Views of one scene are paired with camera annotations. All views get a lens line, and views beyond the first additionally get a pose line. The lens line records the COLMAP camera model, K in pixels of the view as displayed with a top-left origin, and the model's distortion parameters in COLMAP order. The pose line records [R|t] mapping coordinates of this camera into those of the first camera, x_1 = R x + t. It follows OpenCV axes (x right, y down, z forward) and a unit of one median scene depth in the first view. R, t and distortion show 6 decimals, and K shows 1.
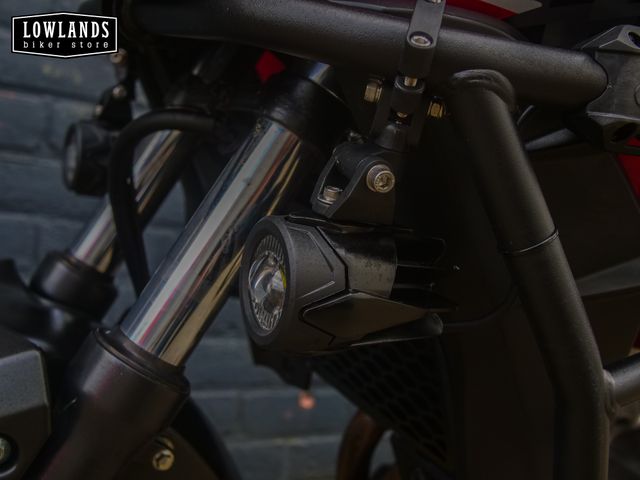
lens RADIAL K [[741.4, 0, 321.5], [0, 741.4, 241.2], [0, 0, 1]] dist [-0.000072, 0.000000]
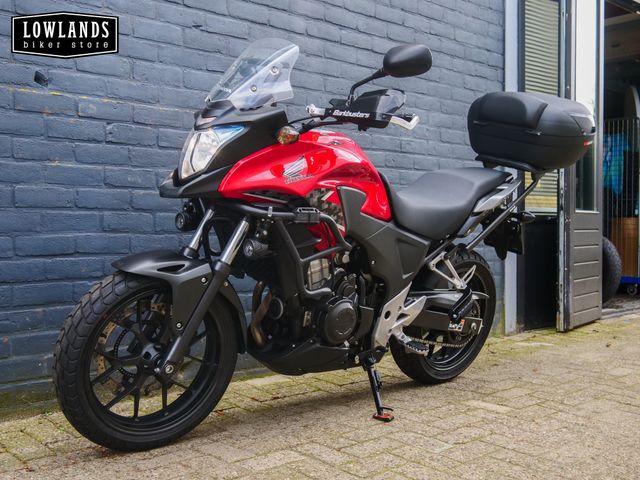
lens RADIAL K [[741.4, 0, 321.0], [0, 741.4, 241.1], [0, 0, 1]] dist [-0.000072, 0.000000]
pose [[0.977930, -0.068184, 0.197492, -0.725065], [0.060154, 0.997111, 0.046384, -0.272207], [-0.200084, -0.033480, 0.979207, -5.466286]]
